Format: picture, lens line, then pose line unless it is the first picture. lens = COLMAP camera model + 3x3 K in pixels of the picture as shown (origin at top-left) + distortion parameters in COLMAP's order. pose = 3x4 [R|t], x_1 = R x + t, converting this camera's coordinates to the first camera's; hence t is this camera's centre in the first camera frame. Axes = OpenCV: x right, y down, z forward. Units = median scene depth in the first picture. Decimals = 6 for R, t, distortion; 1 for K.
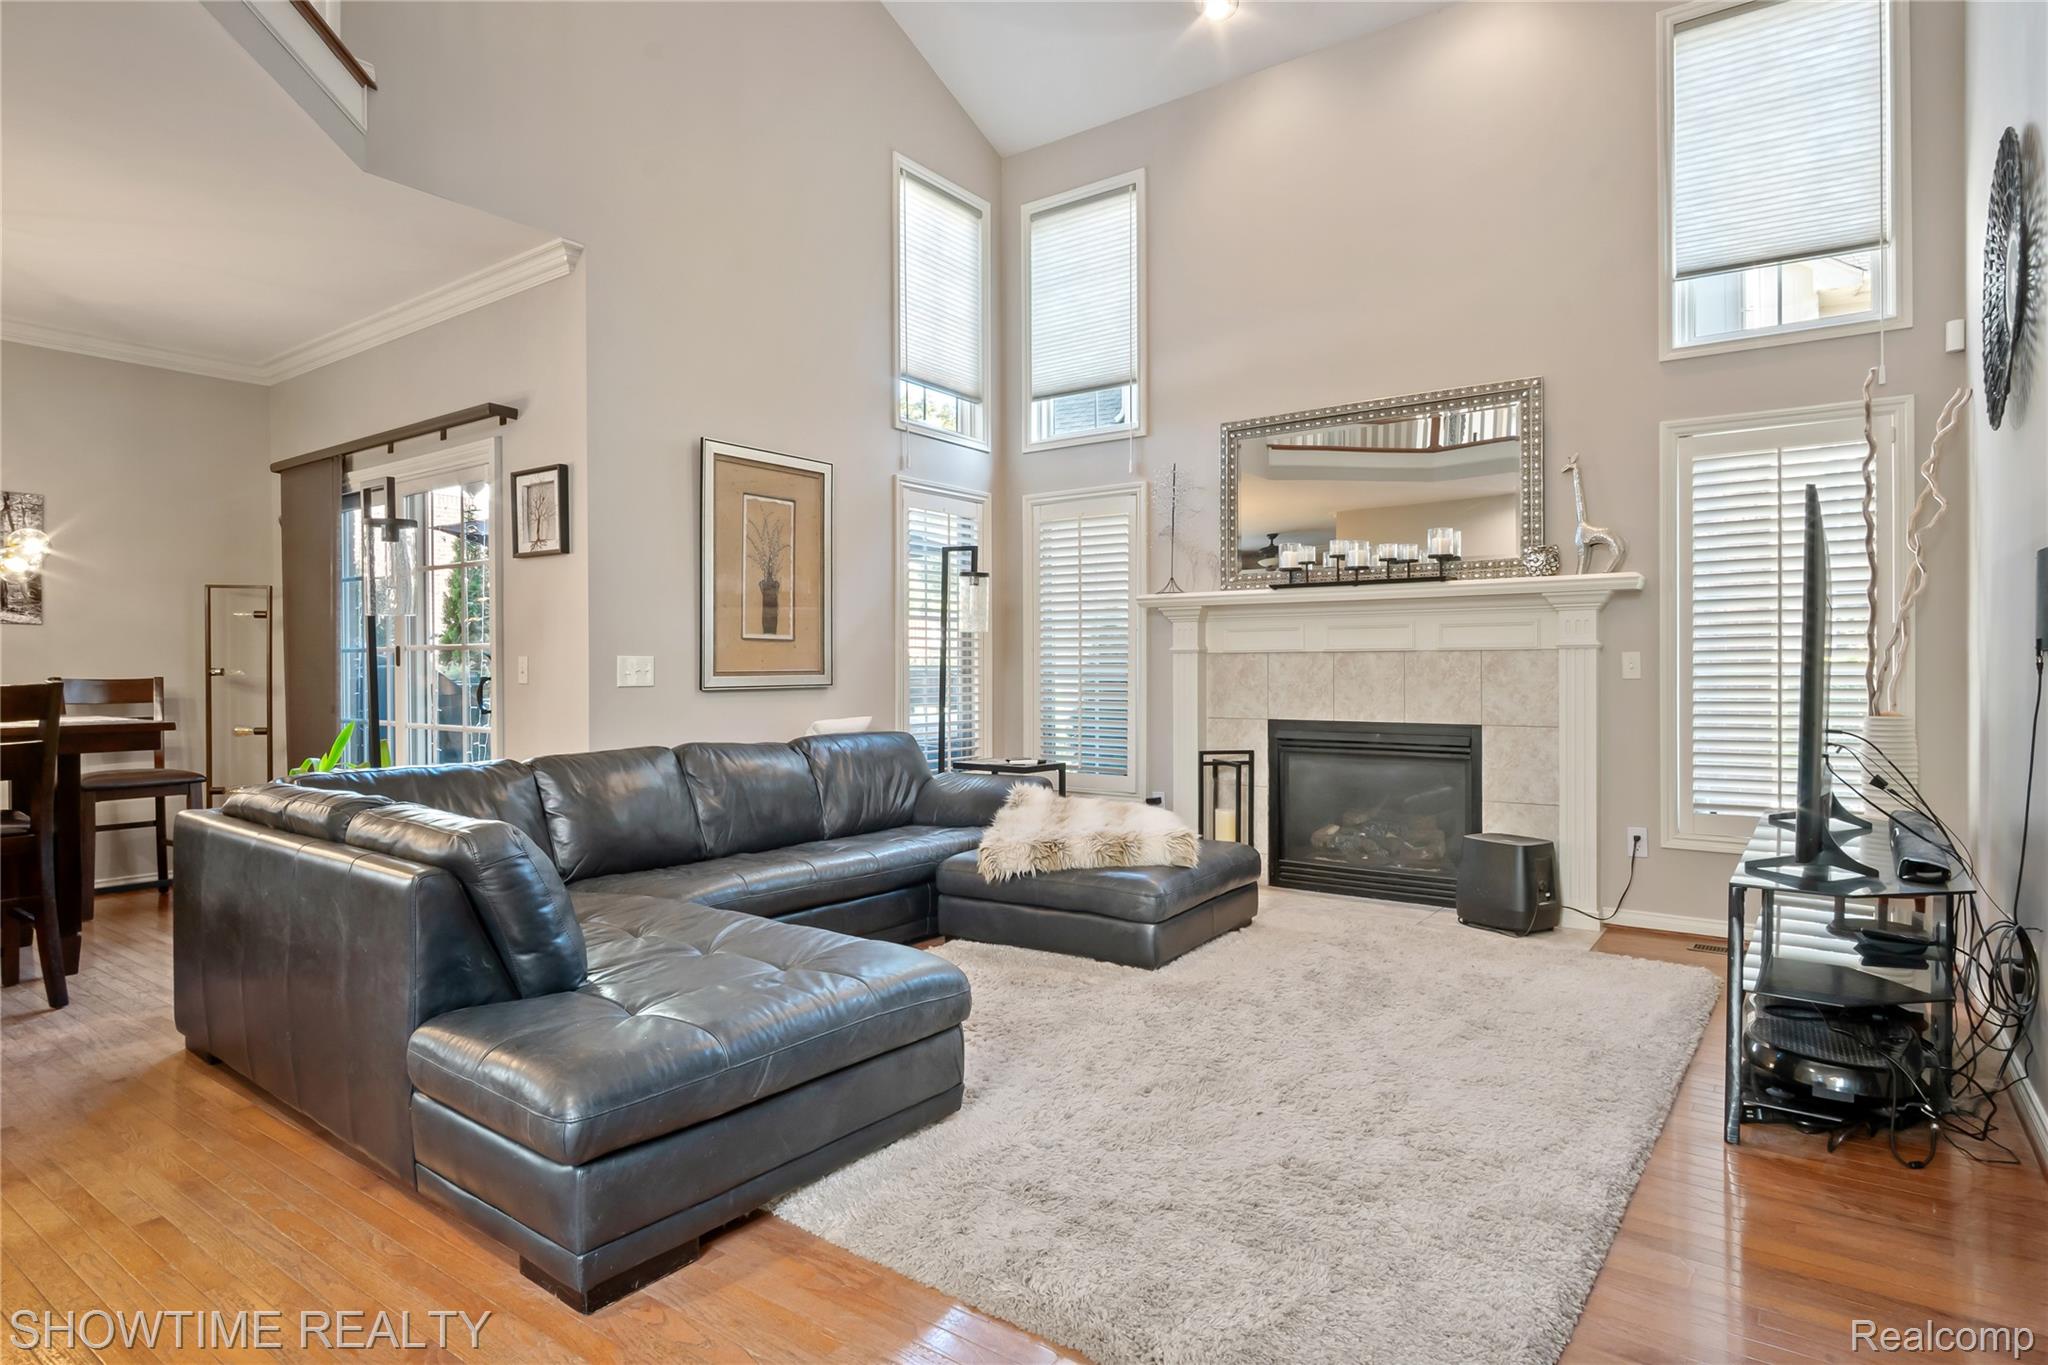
lens RADIAL K [[1122.2, 0, 1011.0], [0, 1122.2, 668.5], [0, 0, 1]] dist [0.000124, -0.005053]
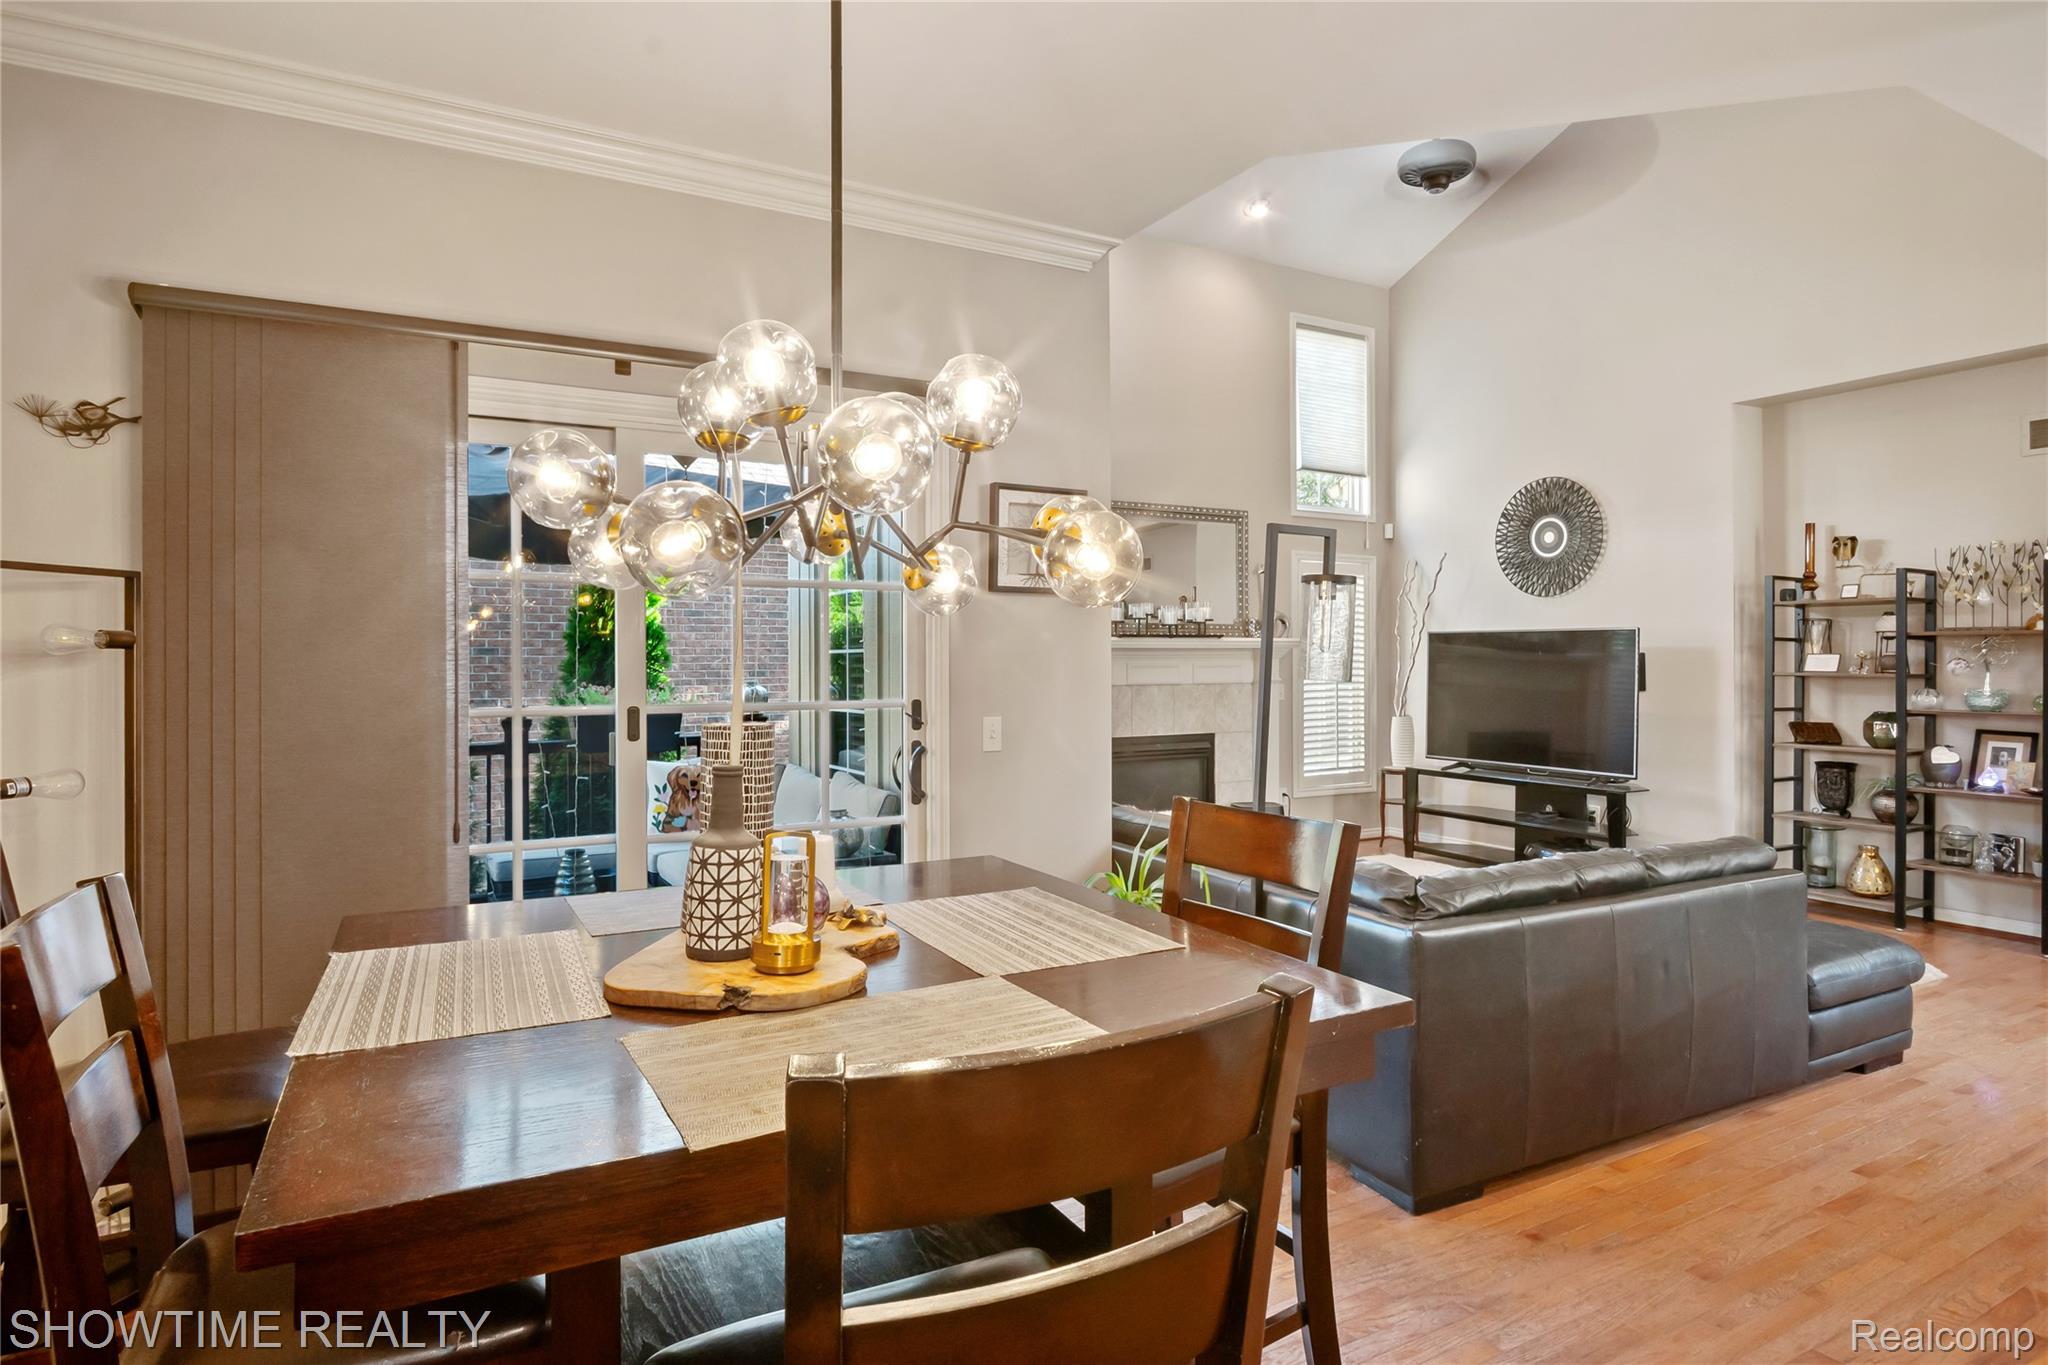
lens RADIAL K [[1122.2, 0, 1026.1], [0, 1122.2, 673.4], [0, 0, 1]] dist [0.000124, -0.005053]
pose [[0.406972, -0.009308, 0.913393, -0.959012], [0.003483, 0.999957, 0.008638, -0.039921], [-0.913434, -0.000334, 0.406986, 0.556482]]
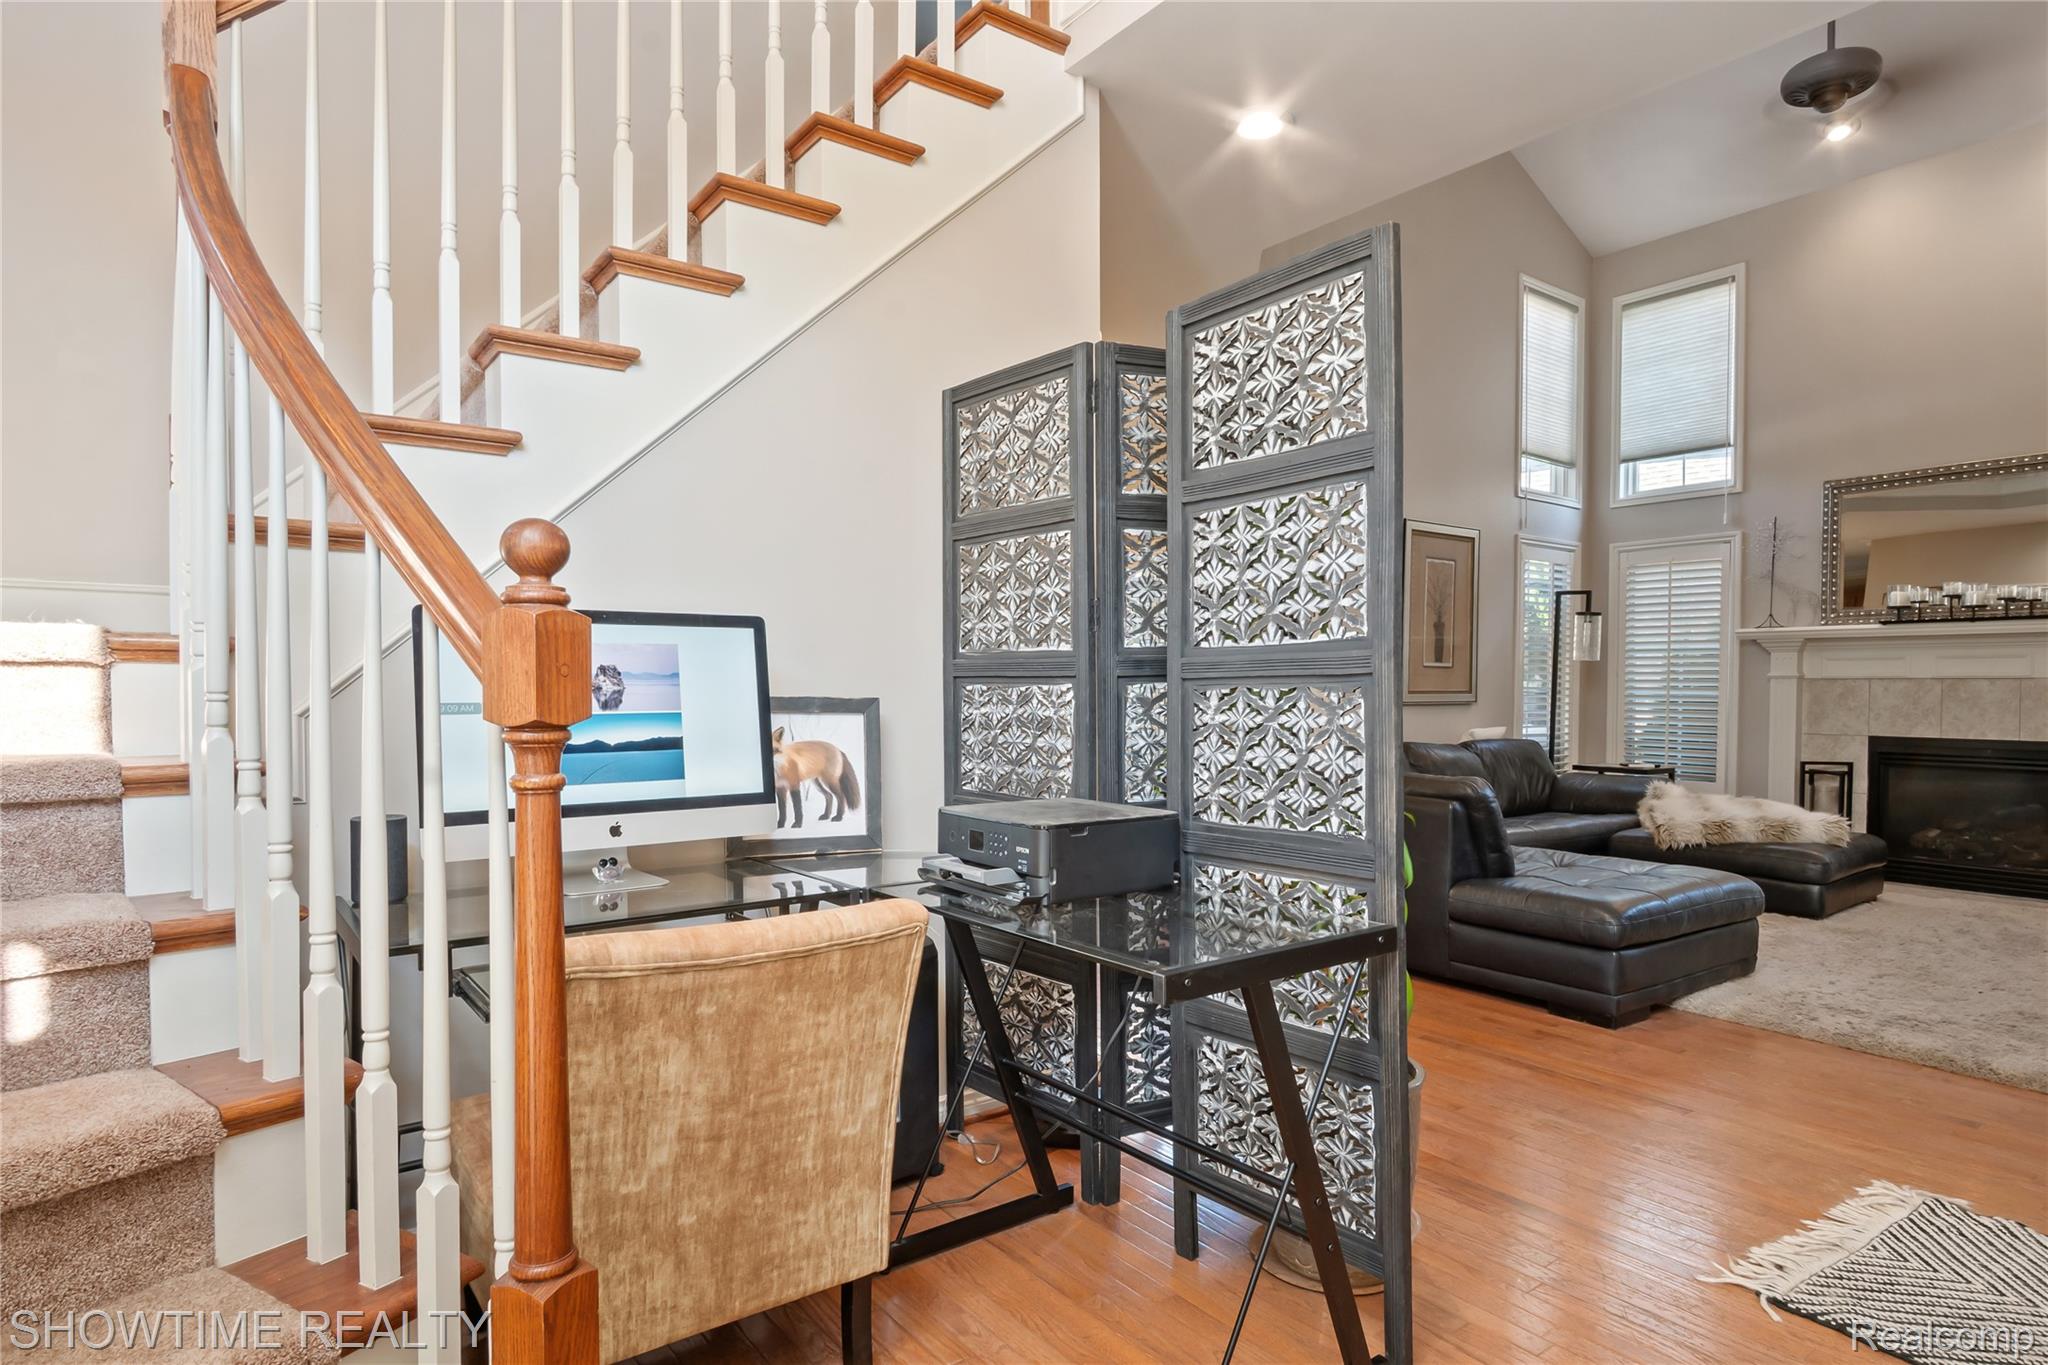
lens RADIAL K [[1122.2, 0, 1017.8], [0, 1122.2, 710.9], [0, 0, 1]] dist [0.000124, -0.005053]
pose [[0.952741, 0.014679, -0.303427, -0.262075], [-0.008158, 0.999708, 0.022749, 0.000177], [0.303673, -0.019199, 0.952583, -0.377526]]
